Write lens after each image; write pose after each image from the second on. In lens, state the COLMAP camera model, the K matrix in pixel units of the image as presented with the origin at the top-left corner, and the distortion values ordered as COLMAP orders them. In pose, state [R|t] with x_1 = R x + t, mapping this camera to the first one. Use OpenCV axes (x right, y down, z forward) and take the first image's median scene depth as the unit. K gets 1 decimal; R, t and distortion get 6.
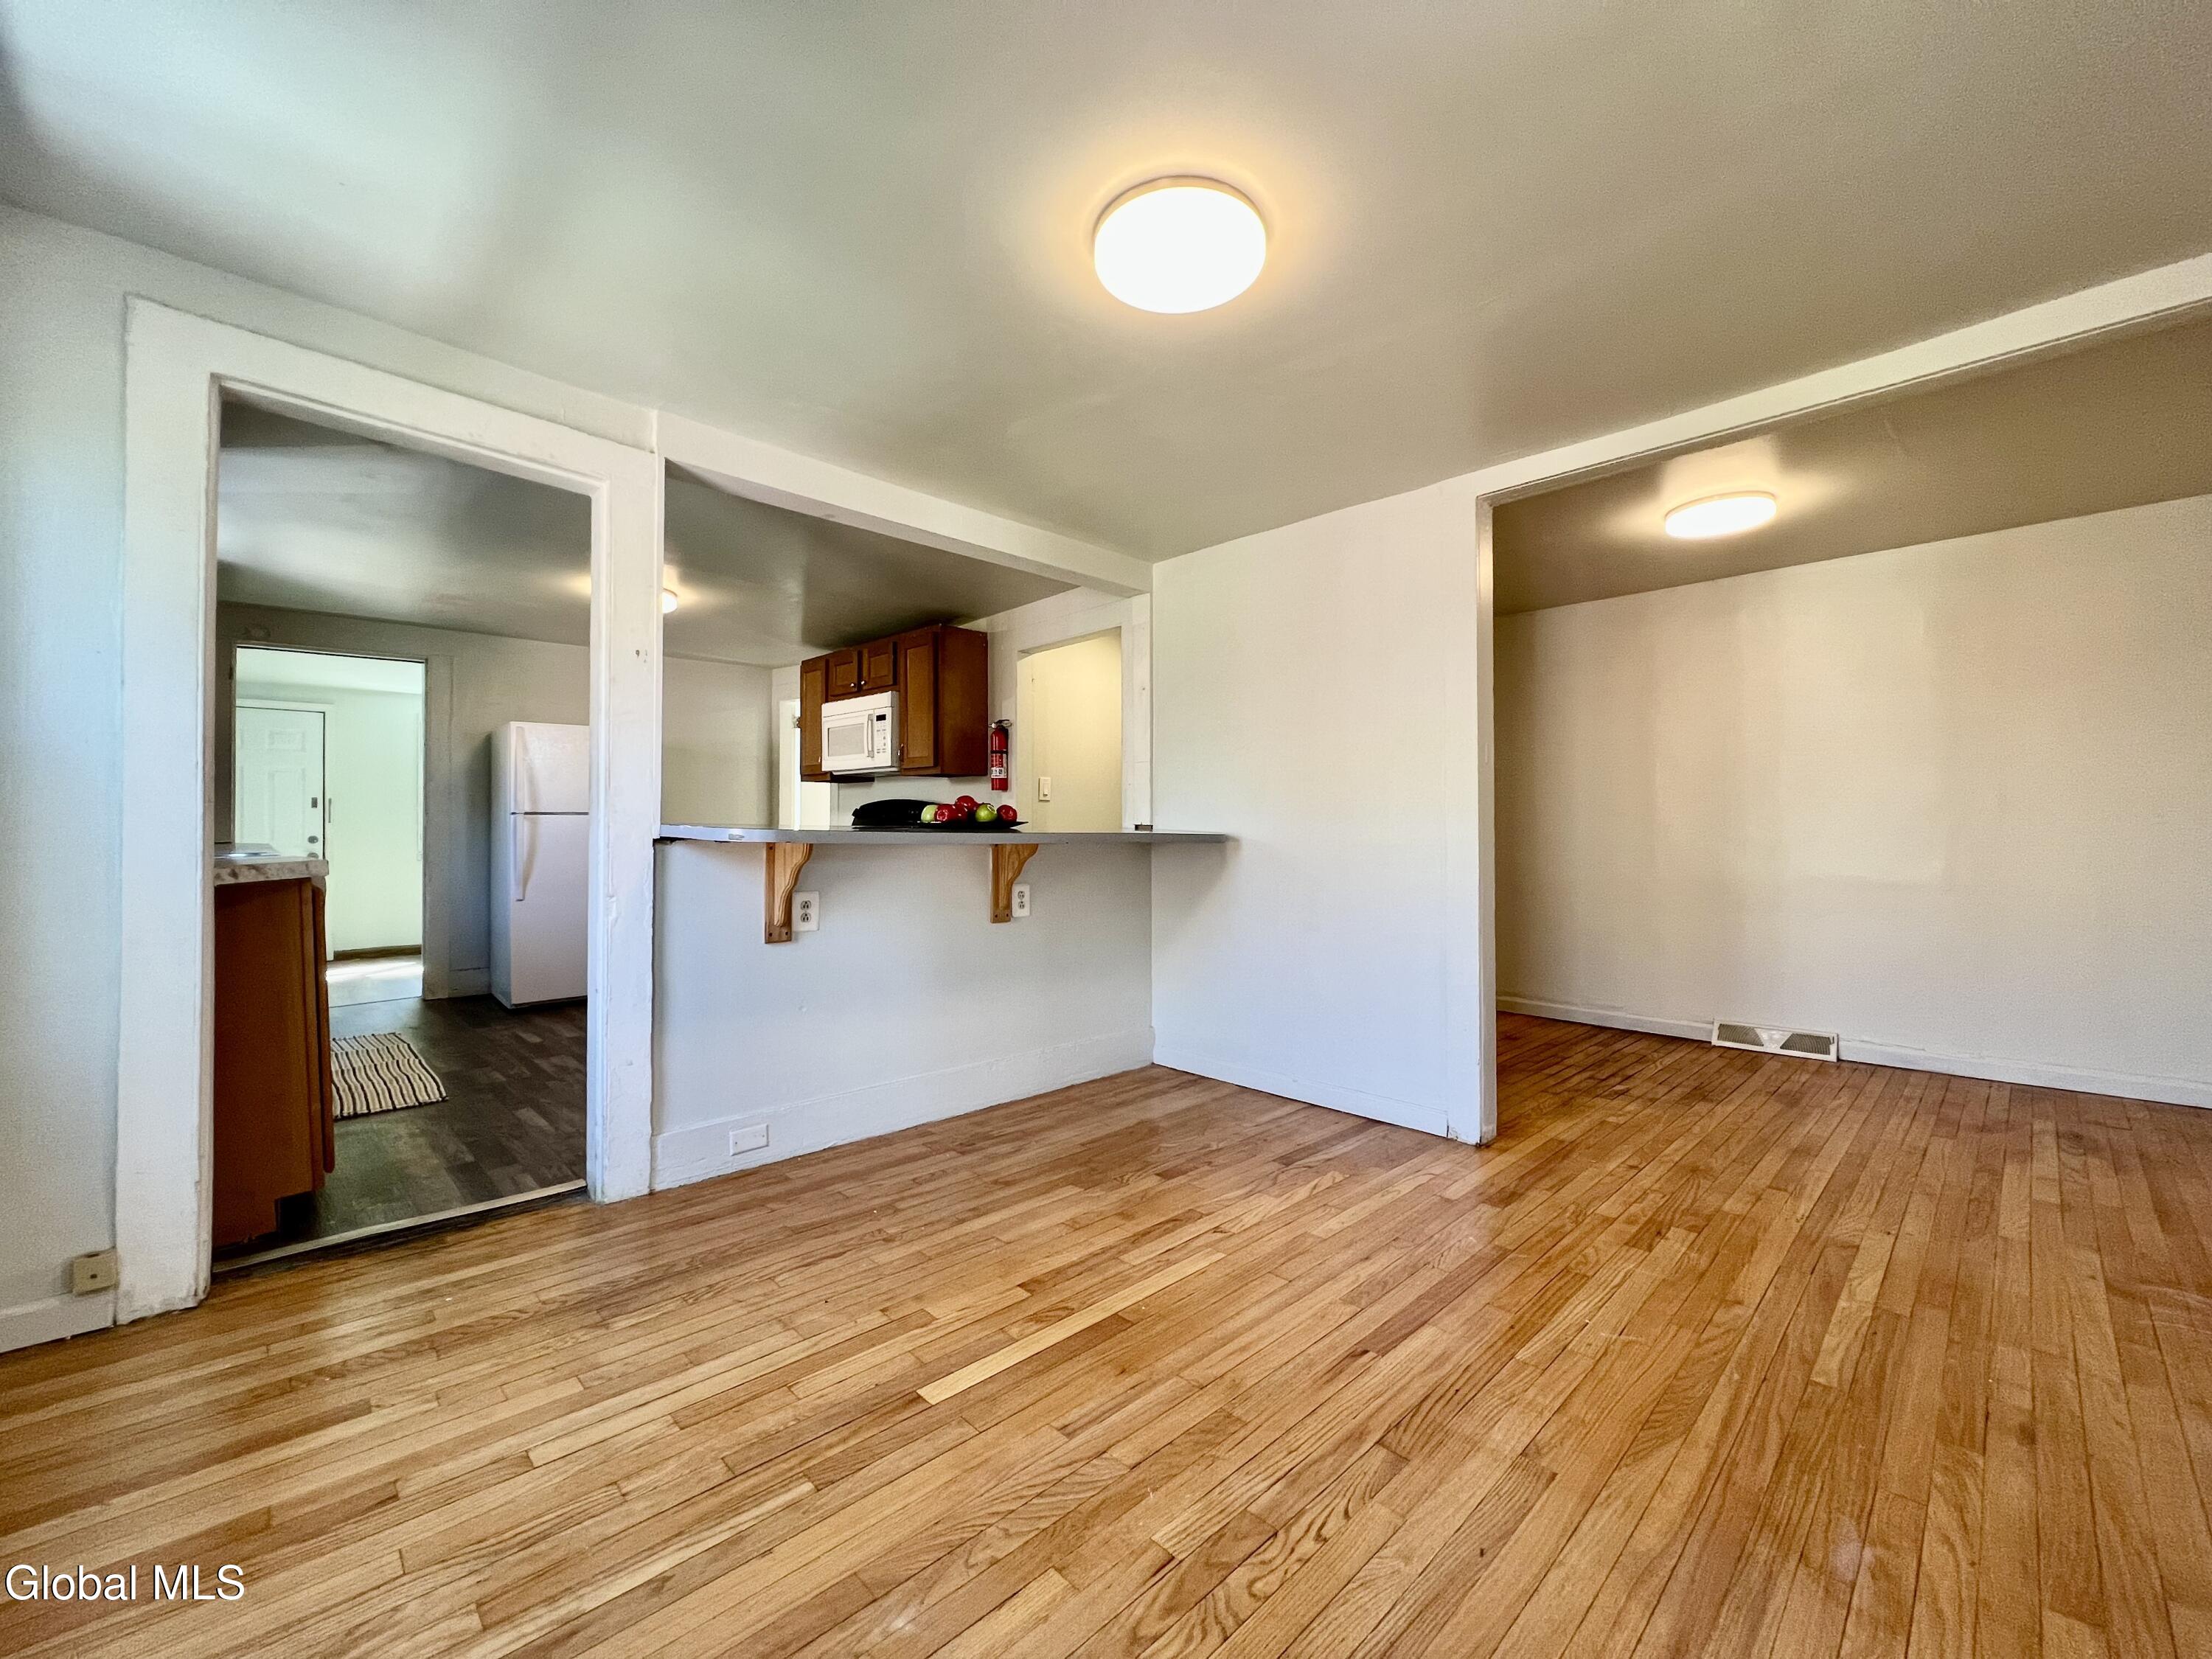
lens RADIAL K [[881.8, 0, 1116.0], [0, 881.8, 826.8], [0, 0, 1]] dist [0.000353, -0.000057]
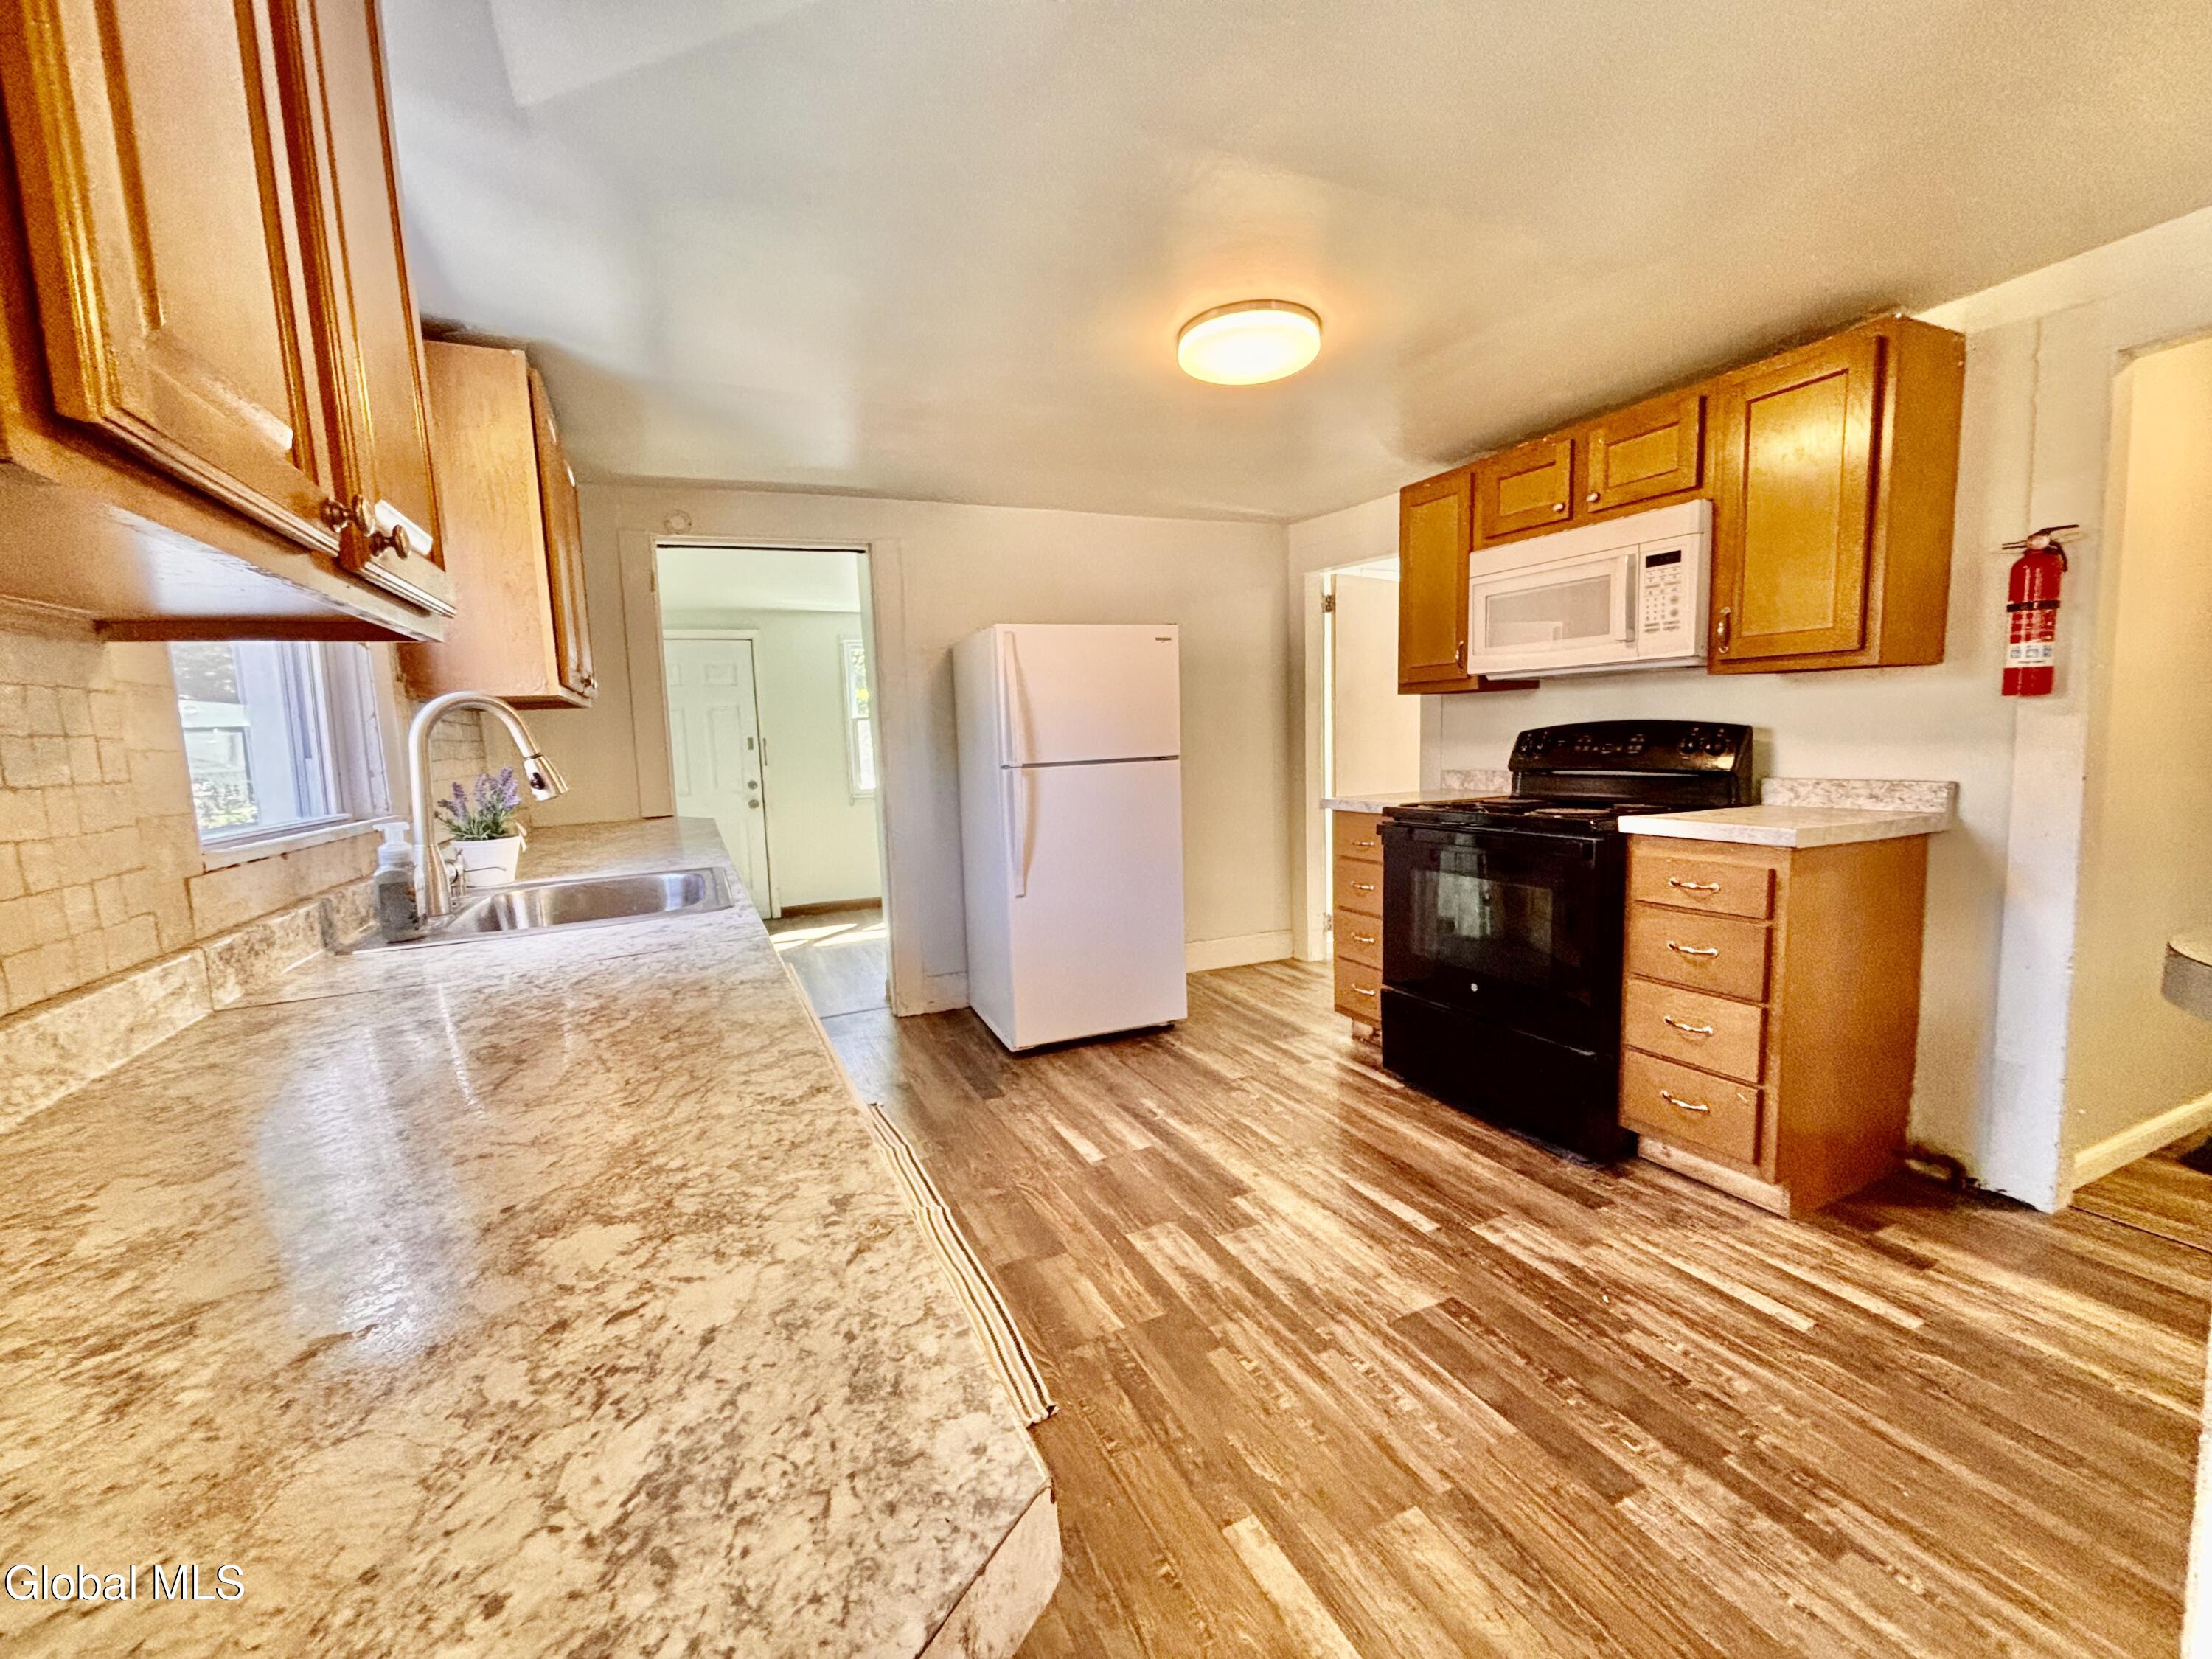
lens RADIAL K [[894.7, 0, 1099.6], [0, 894.7, 835.7], [0, 0, 1]] dist [0.002024, 0.000113]
pose [[0.936644, 0.008359, -0.350182, -0.362608], [0.035016, 0.992473, 0.117350, -0.037260], [0.348527, -0.122177, 0.929302, 0.378092]]
